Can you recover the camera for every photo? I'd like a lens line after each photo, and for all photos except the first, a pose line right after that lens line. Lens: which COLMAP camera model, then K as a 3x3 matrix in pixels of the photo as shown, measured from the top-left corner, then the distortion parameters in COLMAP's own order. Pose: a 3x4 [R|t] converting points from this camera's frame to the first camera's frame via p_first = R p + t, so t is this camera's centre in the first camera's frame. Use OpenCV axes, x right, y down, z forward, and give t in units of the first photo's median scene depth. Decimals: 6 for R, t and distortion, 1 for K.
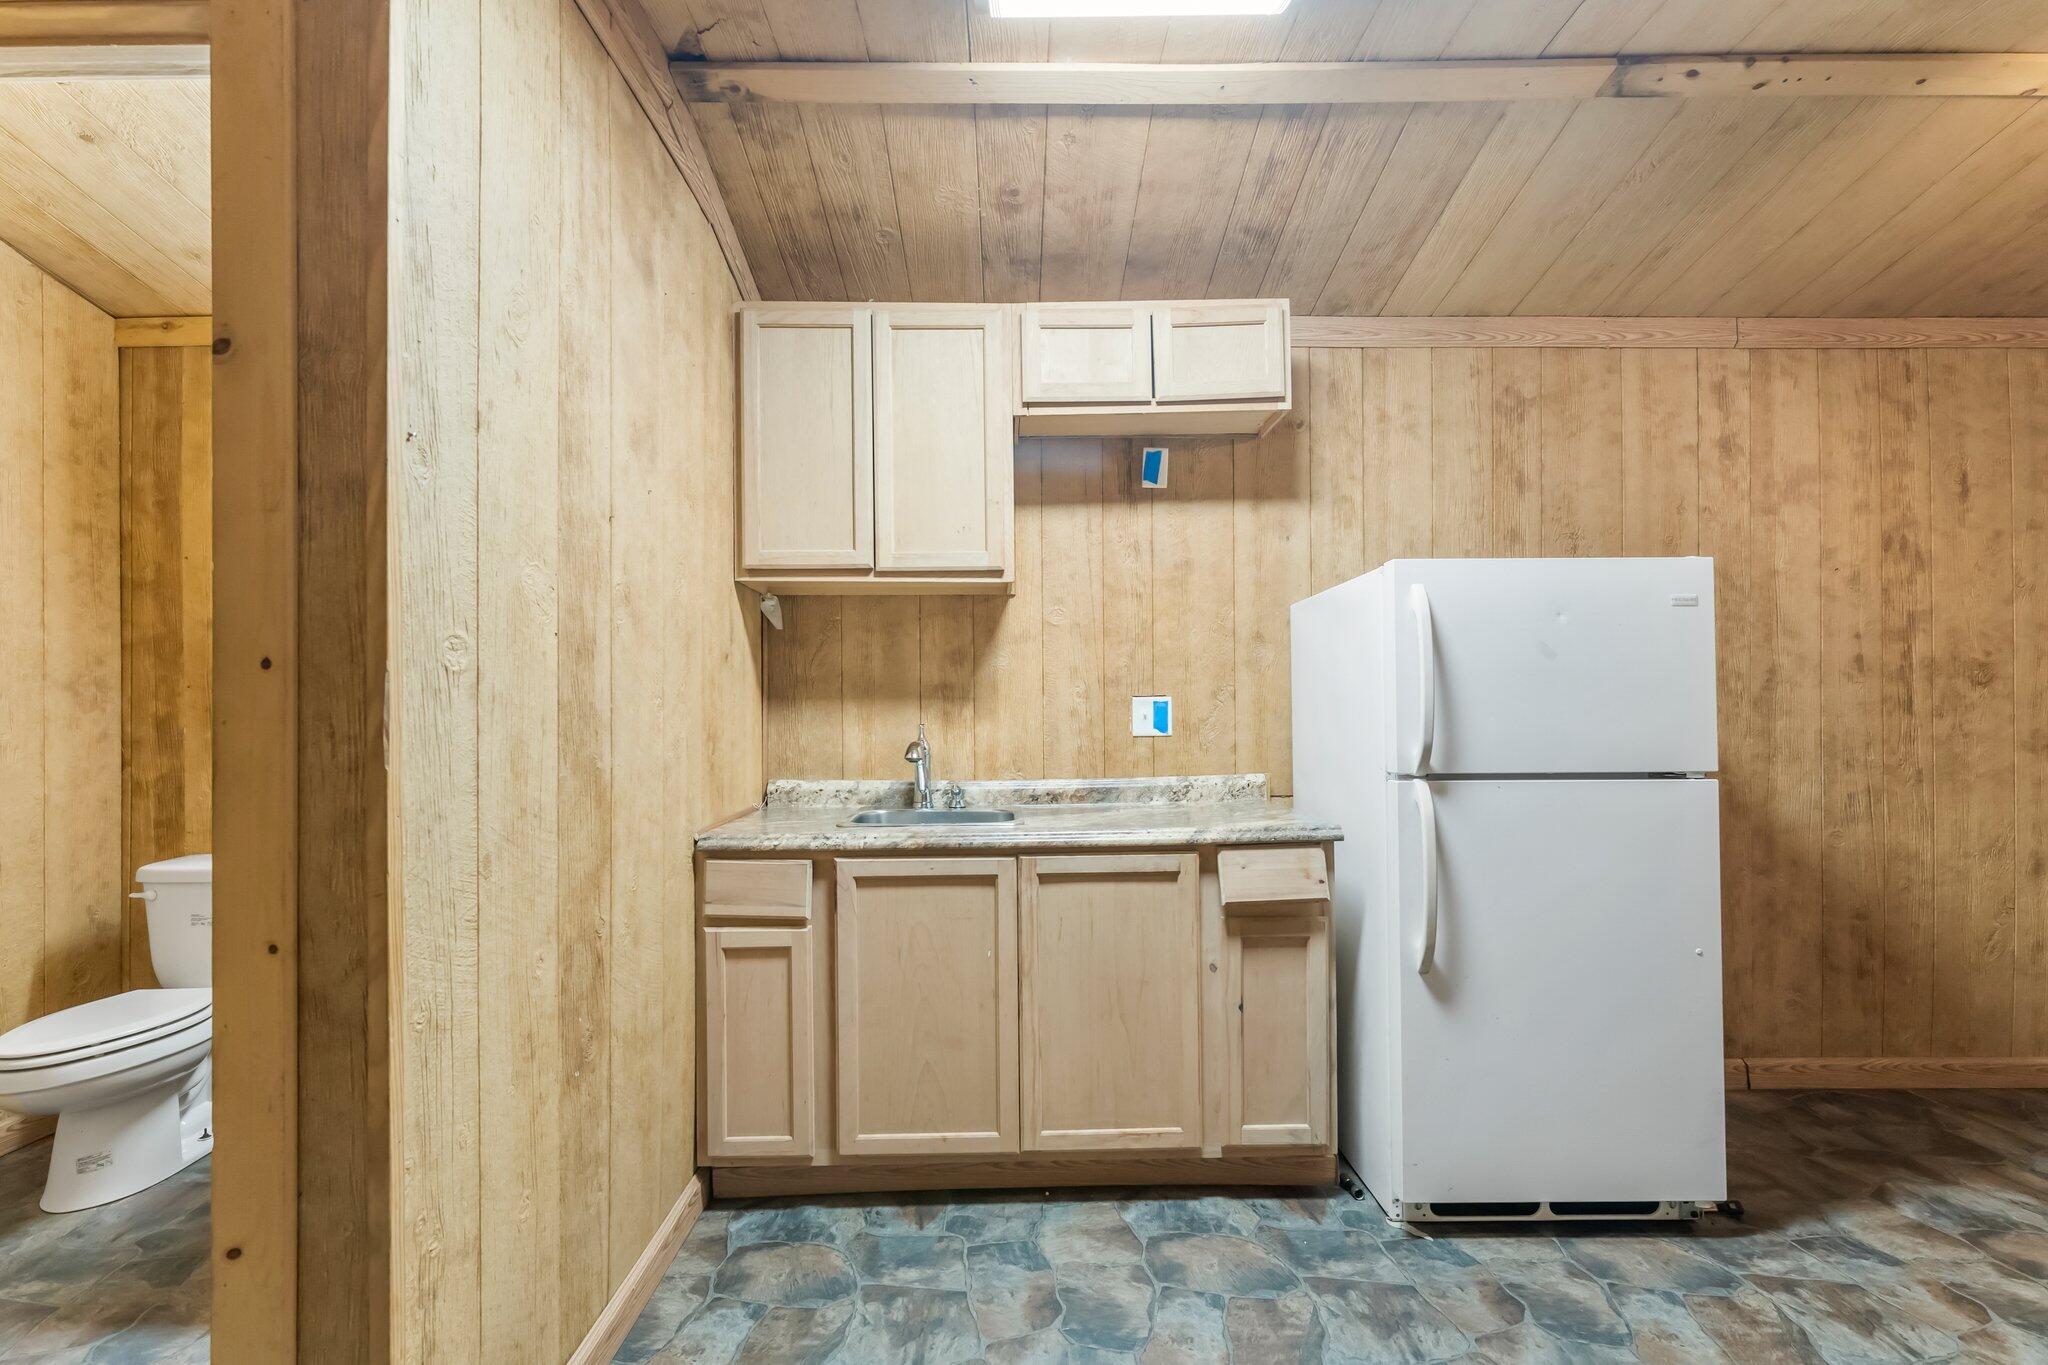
lens RADIAL K [[873.3, 0, 1018.4], [0, 873.3, 704.4], [0, 0, 1]] dist [0.002468, 0.000045]
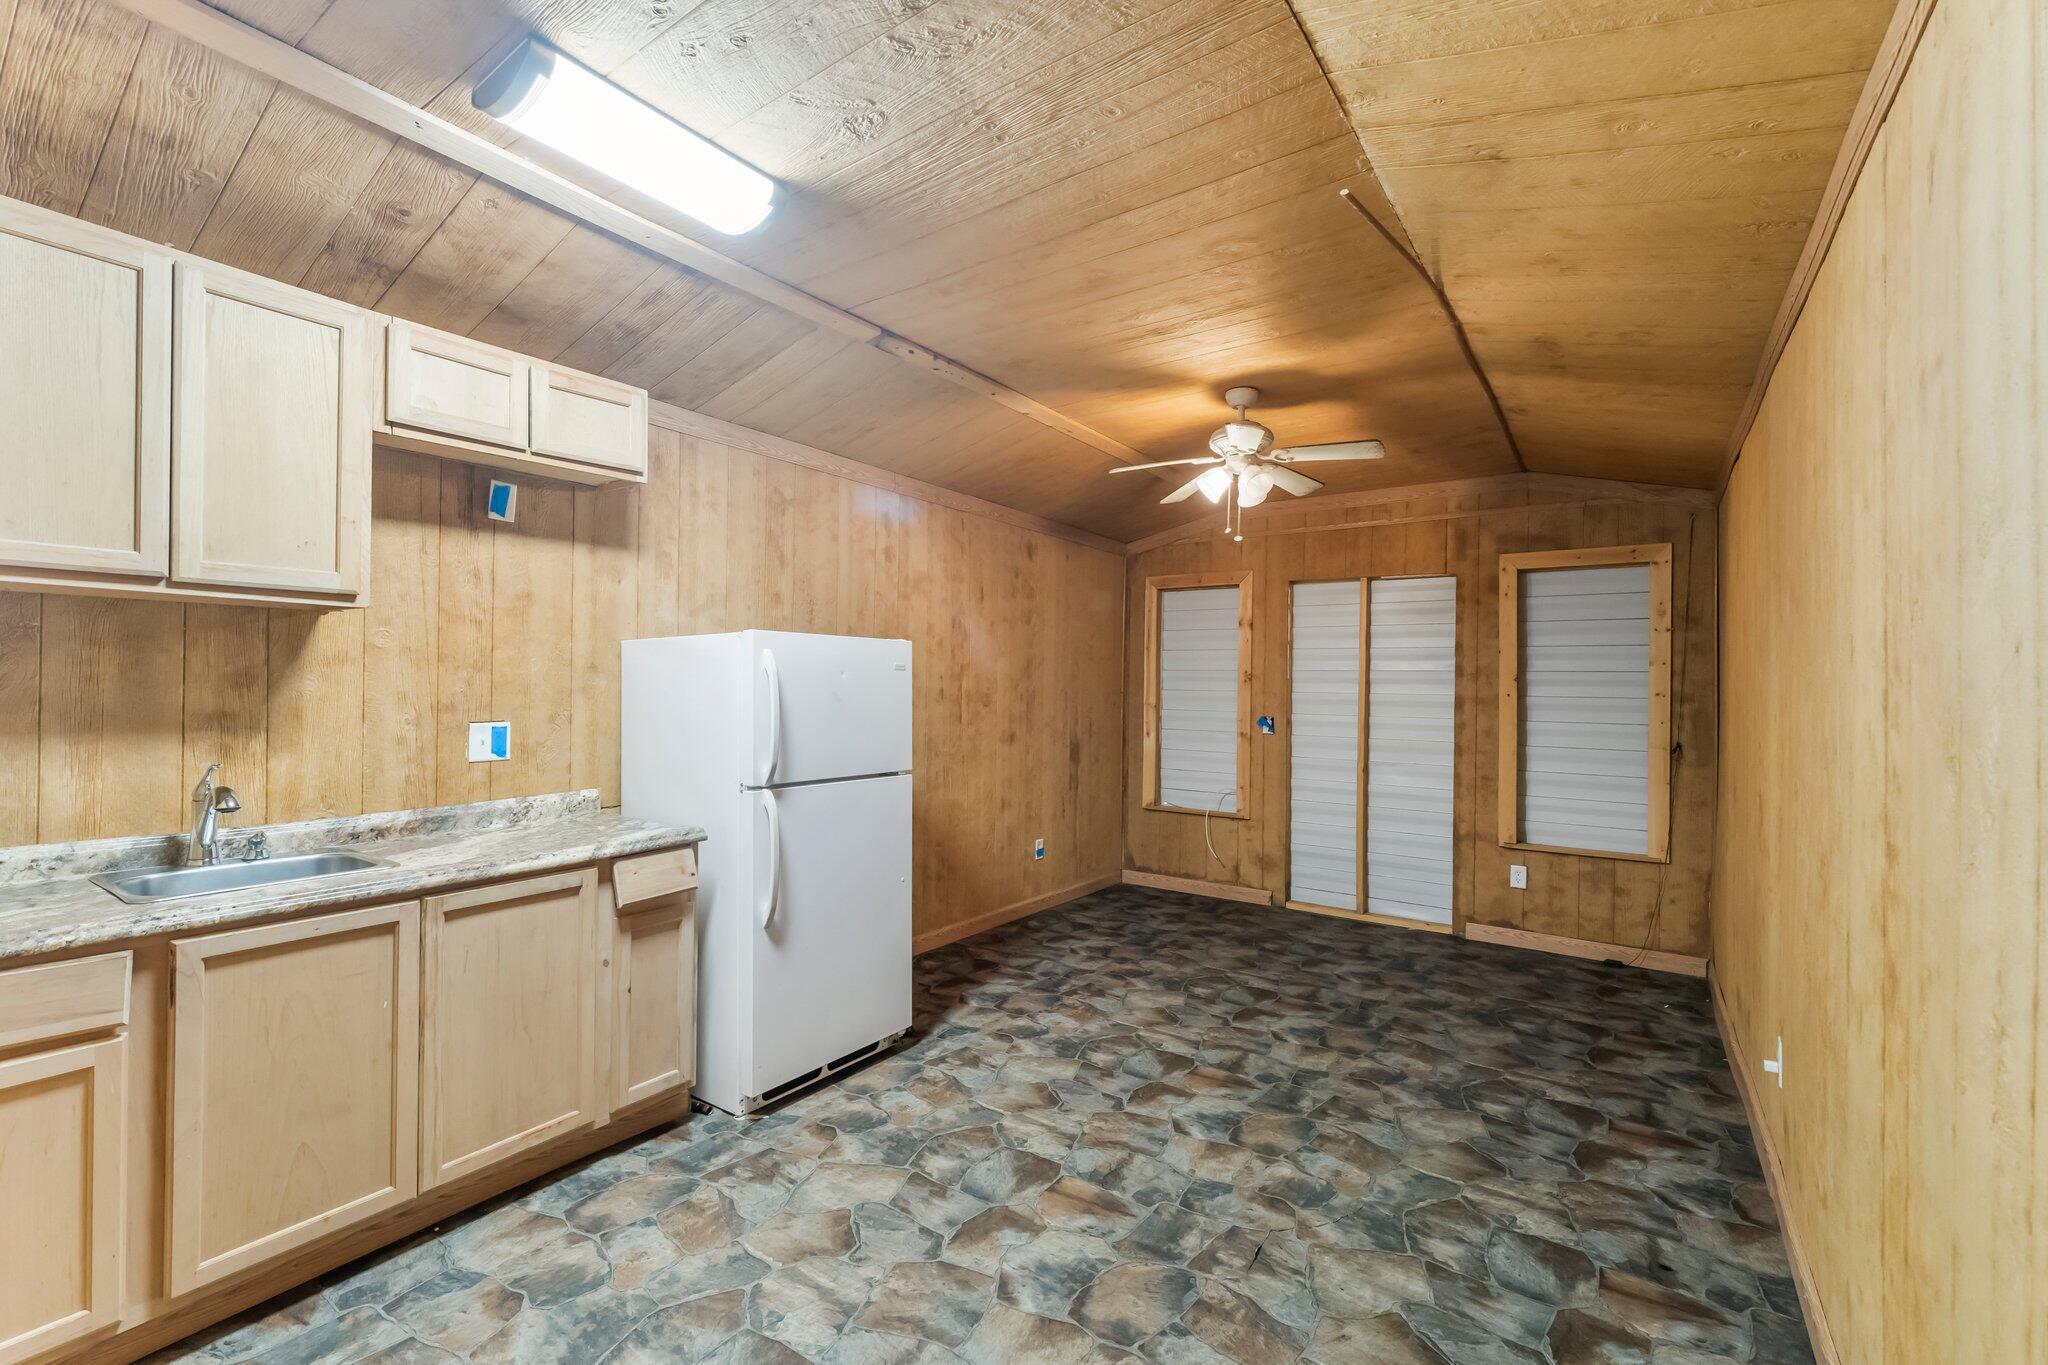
lens RADIAL K [[872.3, 0, 1024.0], [0, 872.3, 682.5], [0, 0, 1]] dist [0.003108, 0.000364]
pose [[0.580804, 0.018242, 0.813839, -0.323469], [-0.018068, 0.999791, -0.009515, -0.058115], [-0.813843, -0.009178, 0.581013, -0.104490]]
